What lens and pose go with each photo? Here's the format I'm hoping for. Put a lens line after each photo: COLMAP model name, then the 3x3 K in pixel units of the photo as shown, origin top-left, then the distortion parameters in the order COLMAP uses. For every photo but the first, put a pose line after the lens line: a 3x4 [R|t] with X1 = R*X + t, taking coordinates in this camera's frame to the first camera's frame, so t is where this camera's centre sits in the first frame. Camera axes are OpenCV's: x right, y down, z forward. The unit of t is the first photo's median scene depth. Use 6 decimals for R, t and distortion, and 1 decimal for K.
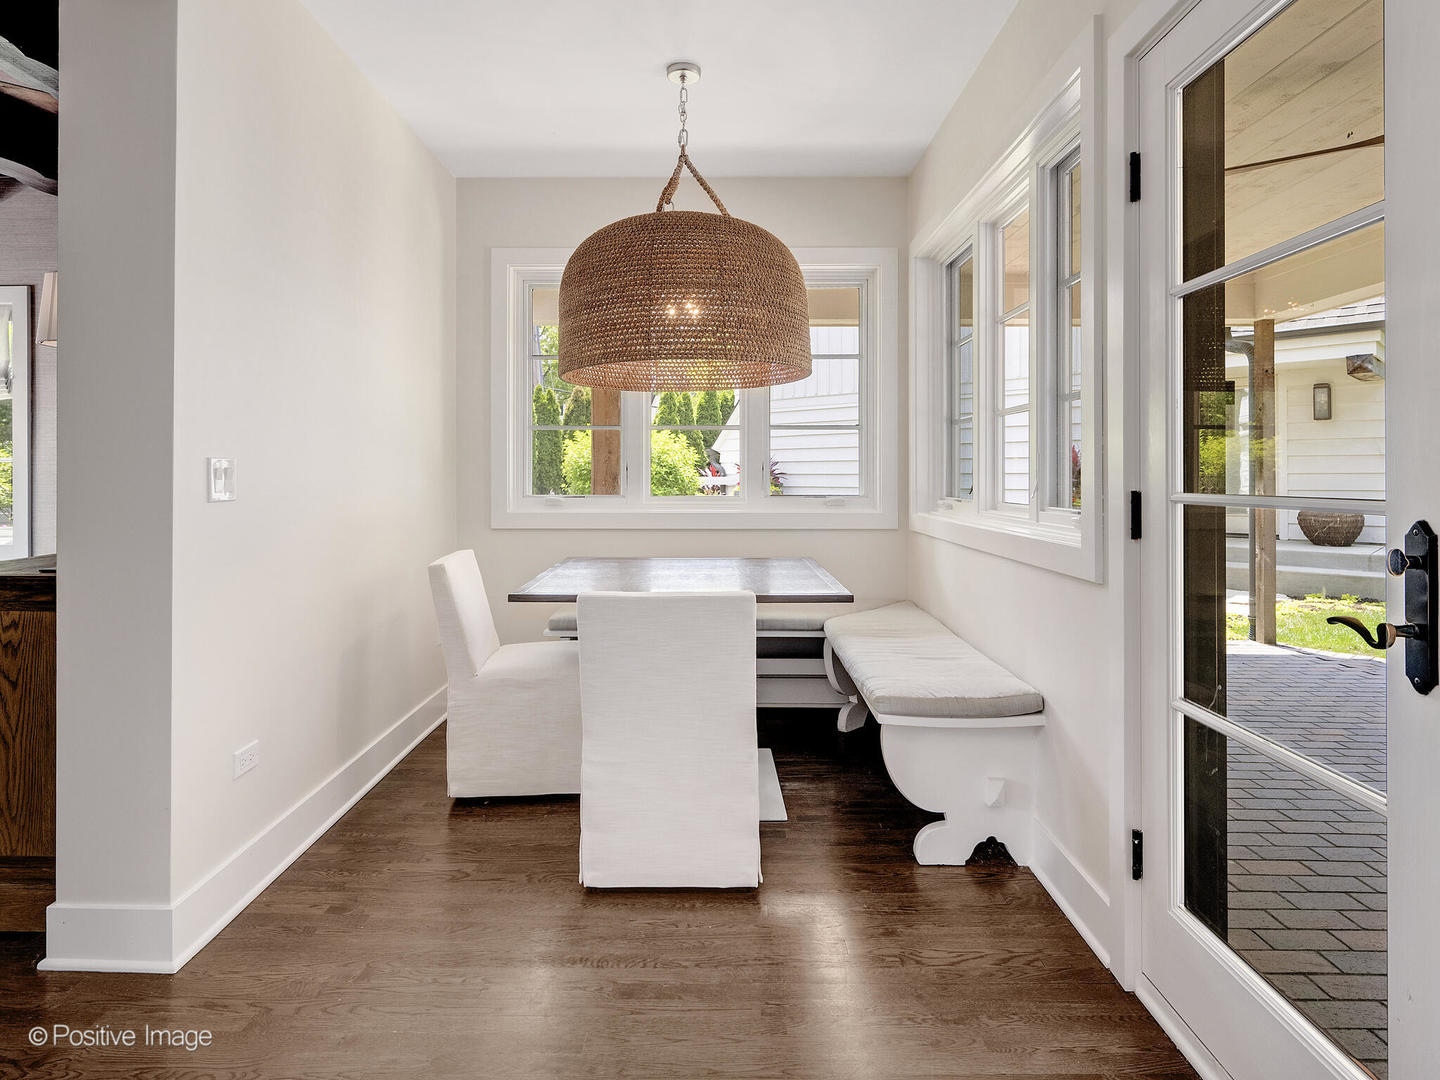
lens RADIAL K [[649.2, 0, 722.1], [0, 649.2, 538.5], [0, 0, 1]] dist [0.000283, 0.000465]
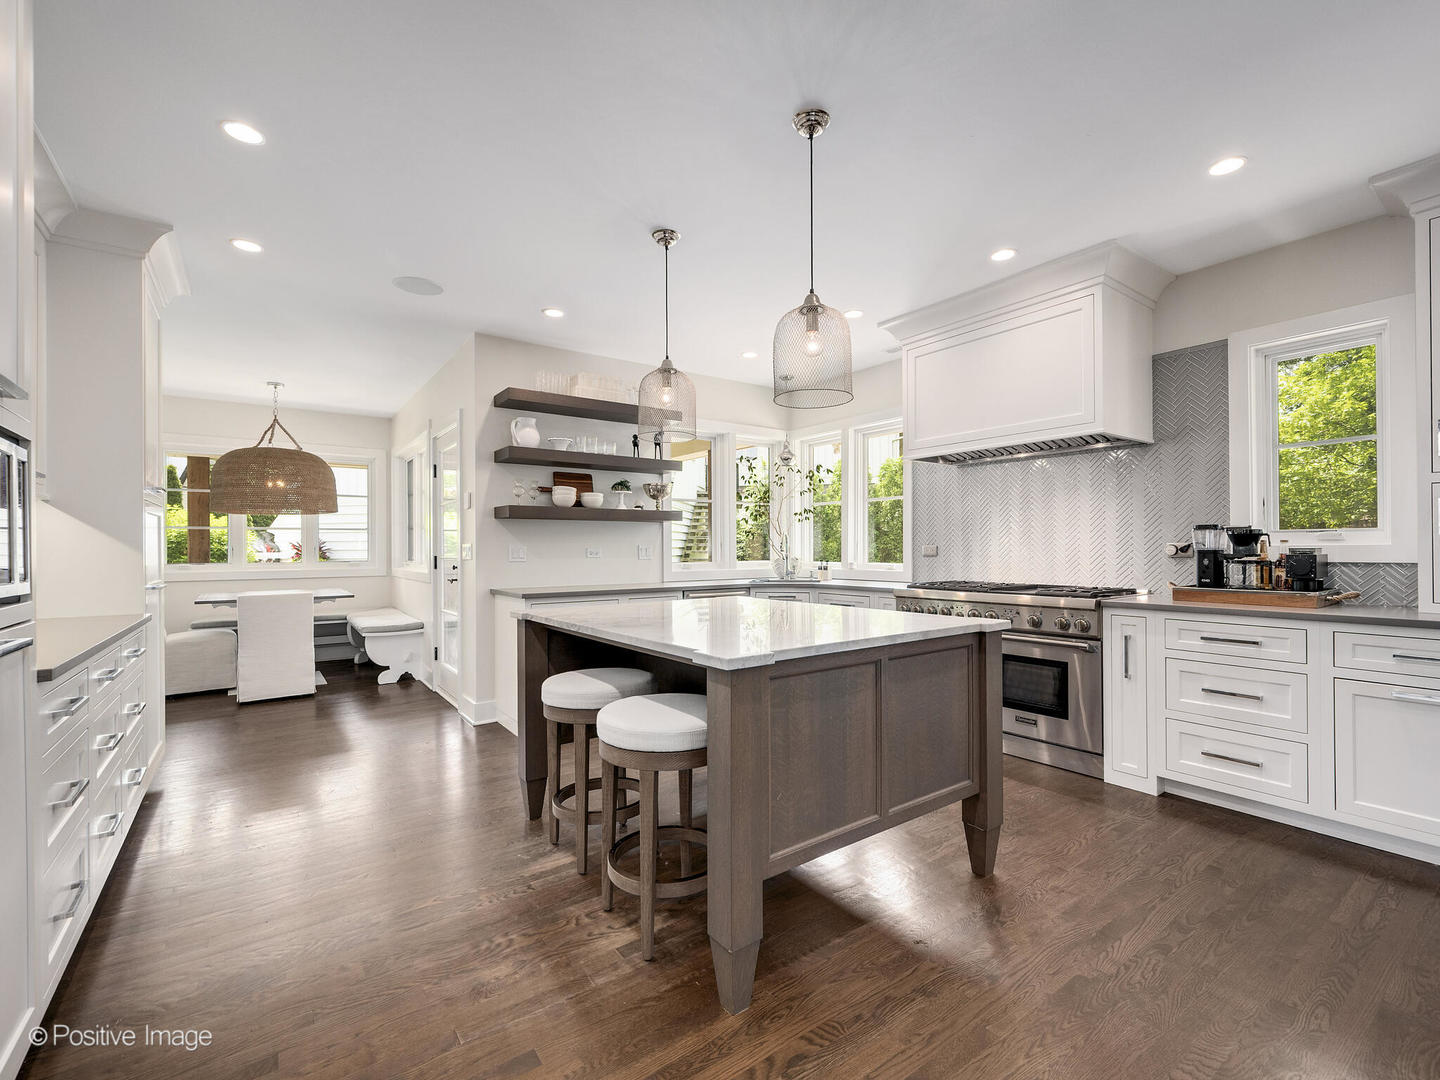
lens RADIAL K [[649.2, 0, 720.6], [0, 649.2, 537.2], [0, 0, 1]] dist [0.000283, 0.000465]
pose [[0.814740, 0.001640, 0.579824, -0.111560], [0.063579, 0.993713, -0.092149, 0.164999], [-0.576330, 0.111942, 0.809514, -1.836243]]
